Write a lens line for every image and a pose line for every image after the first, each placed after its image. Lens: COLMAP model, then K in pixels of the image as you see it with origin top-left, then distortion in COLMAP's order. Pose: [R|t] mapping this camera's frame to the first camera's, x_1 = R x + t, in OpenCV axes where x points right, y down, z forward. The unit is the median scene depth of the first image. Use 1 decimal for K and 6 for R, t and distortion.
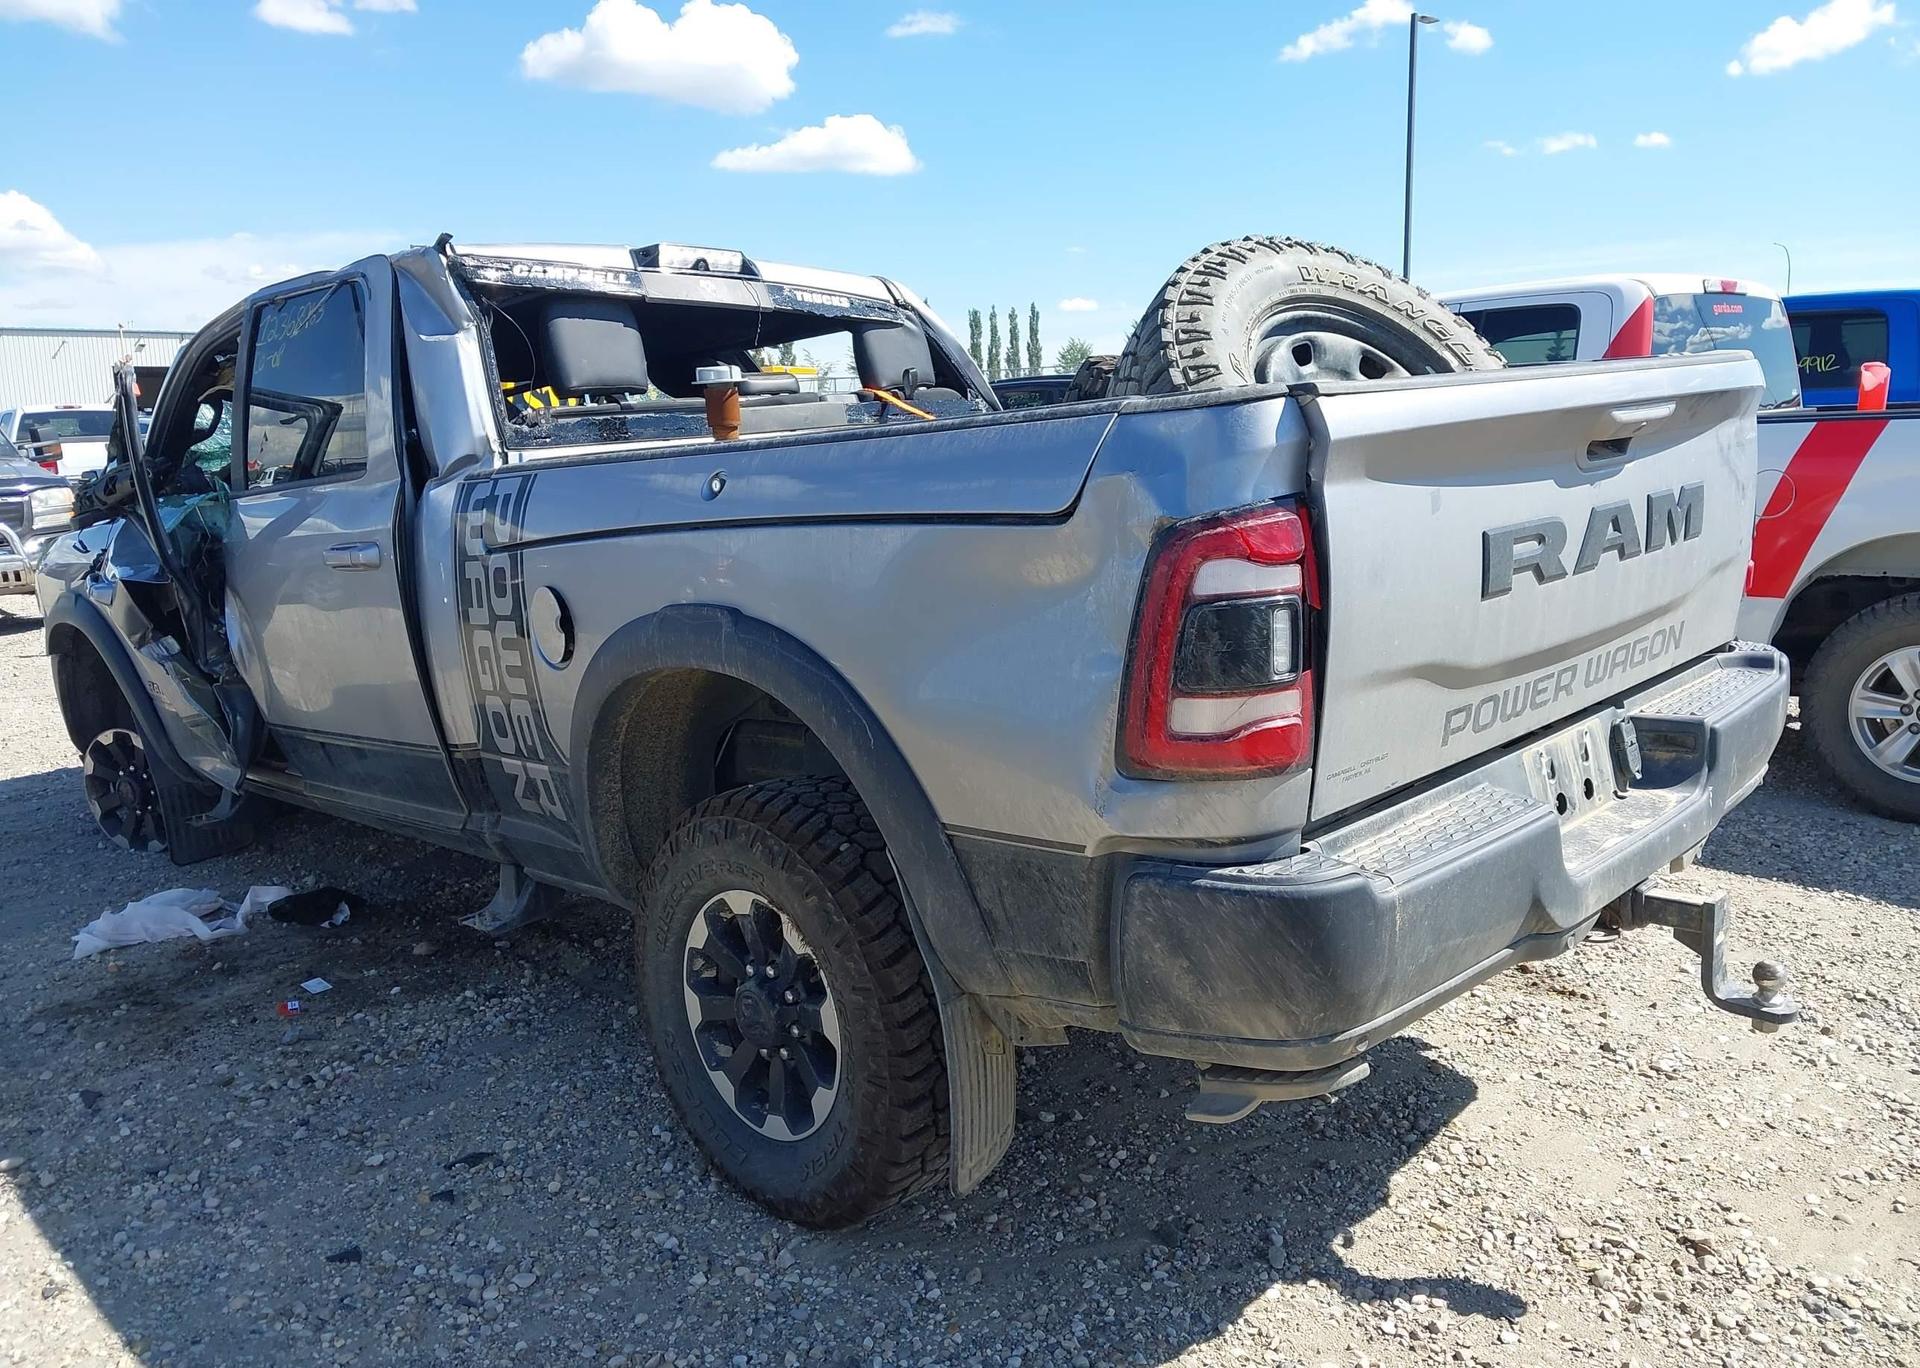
lens RADIAL K [[1539.1, 0, 905.4], [0, 1539.1, 706.5], [0, 0, 1]] dist [0.051891, -0.075615]
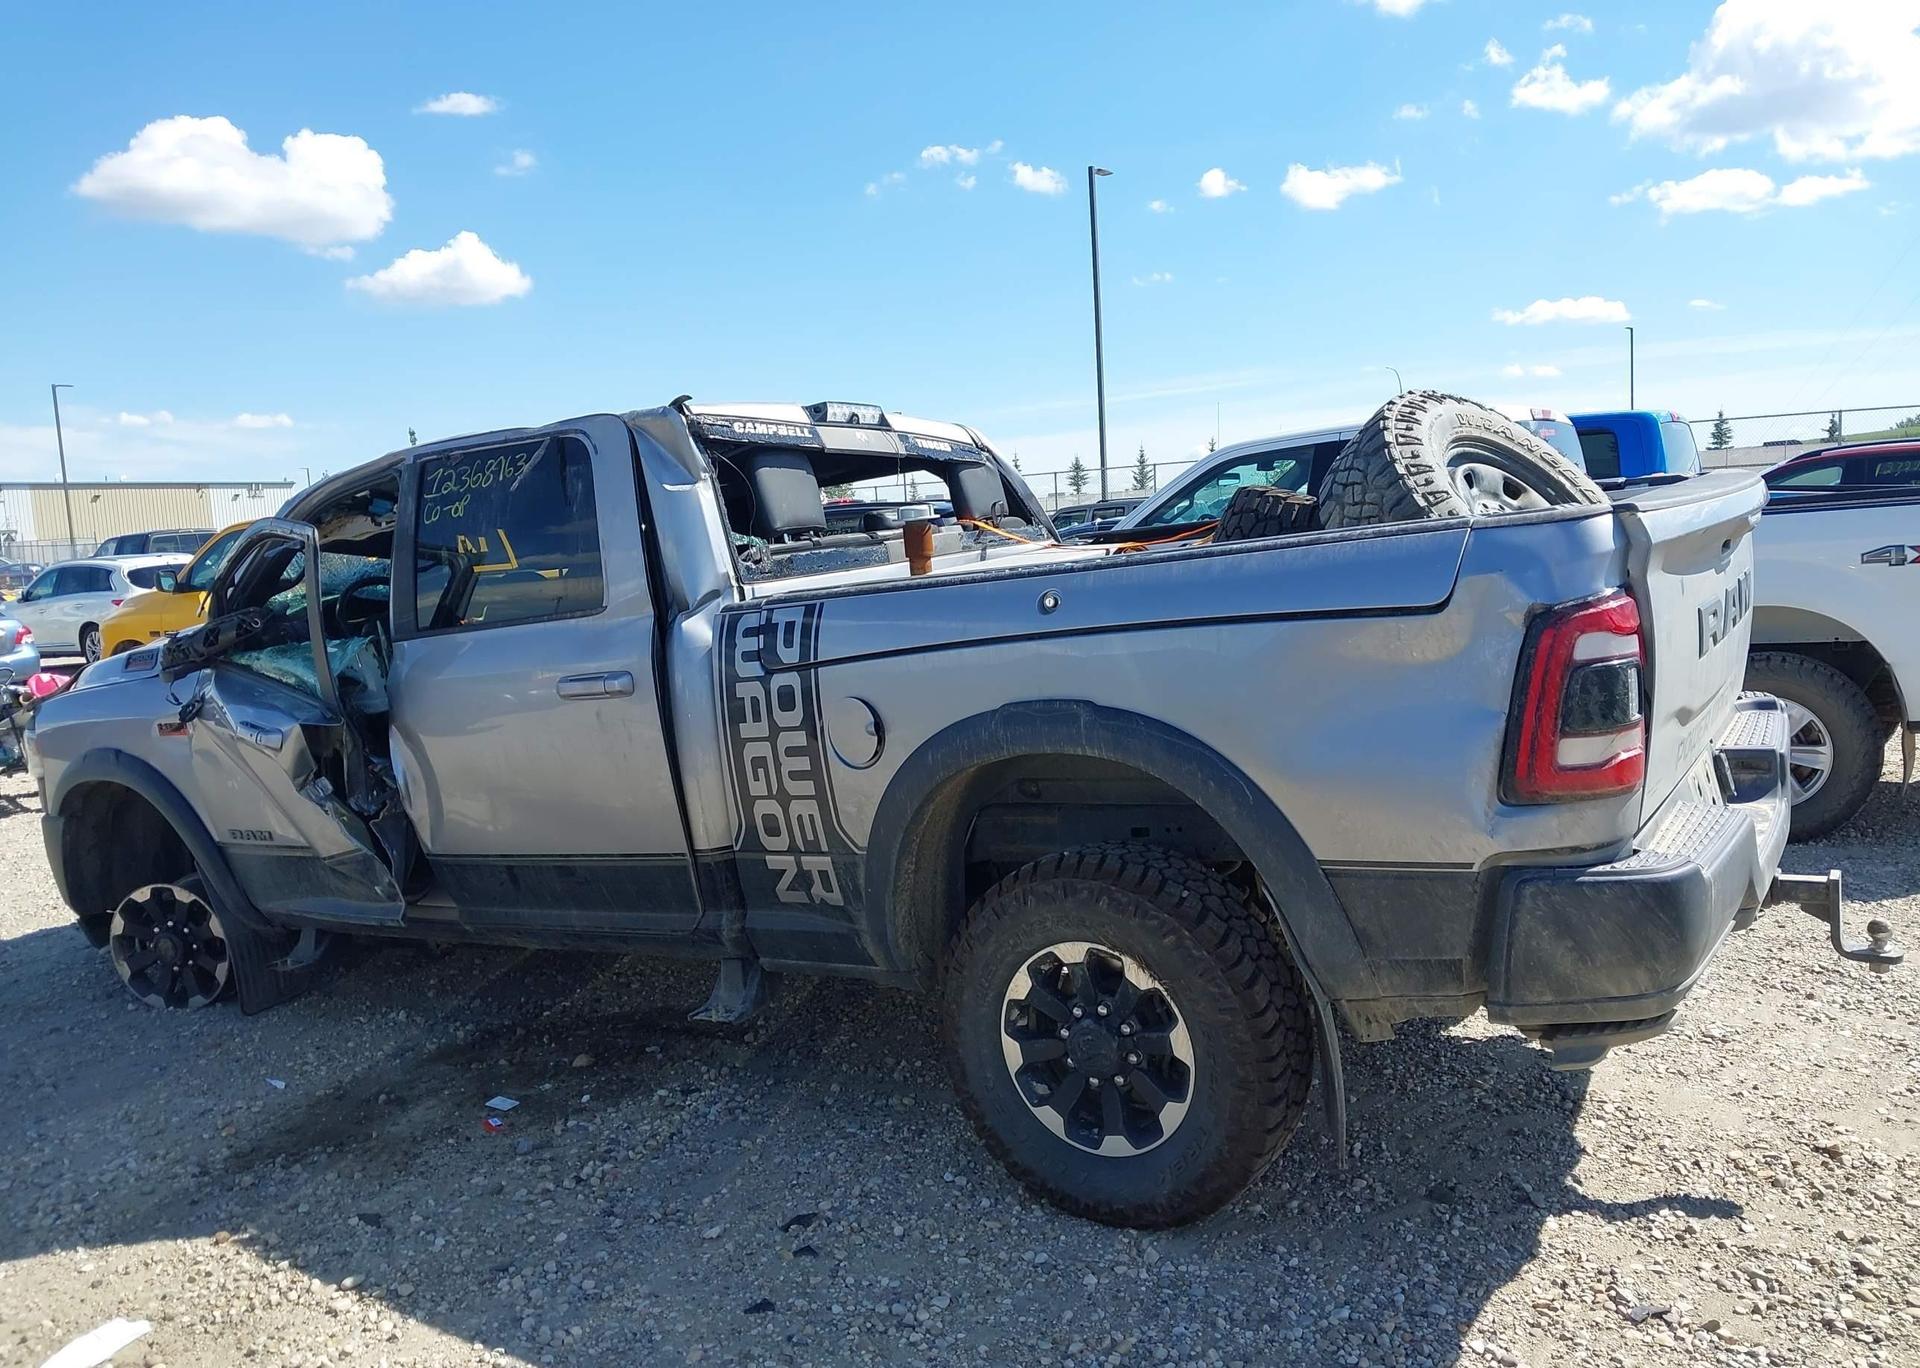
lens RADIAL K [[1539.1, 0, 905.4], [0, 1539.1, 706.5], [0, 0, 1]] dist [0.051891, -0.075615]
pose [[0.977563, -0.055673, 0.203152, -0.459361], [0.072009, 0.994661, -0.073922, 0.017787], [-0.197952, 0.086892, 0.976353, -0.136096]]
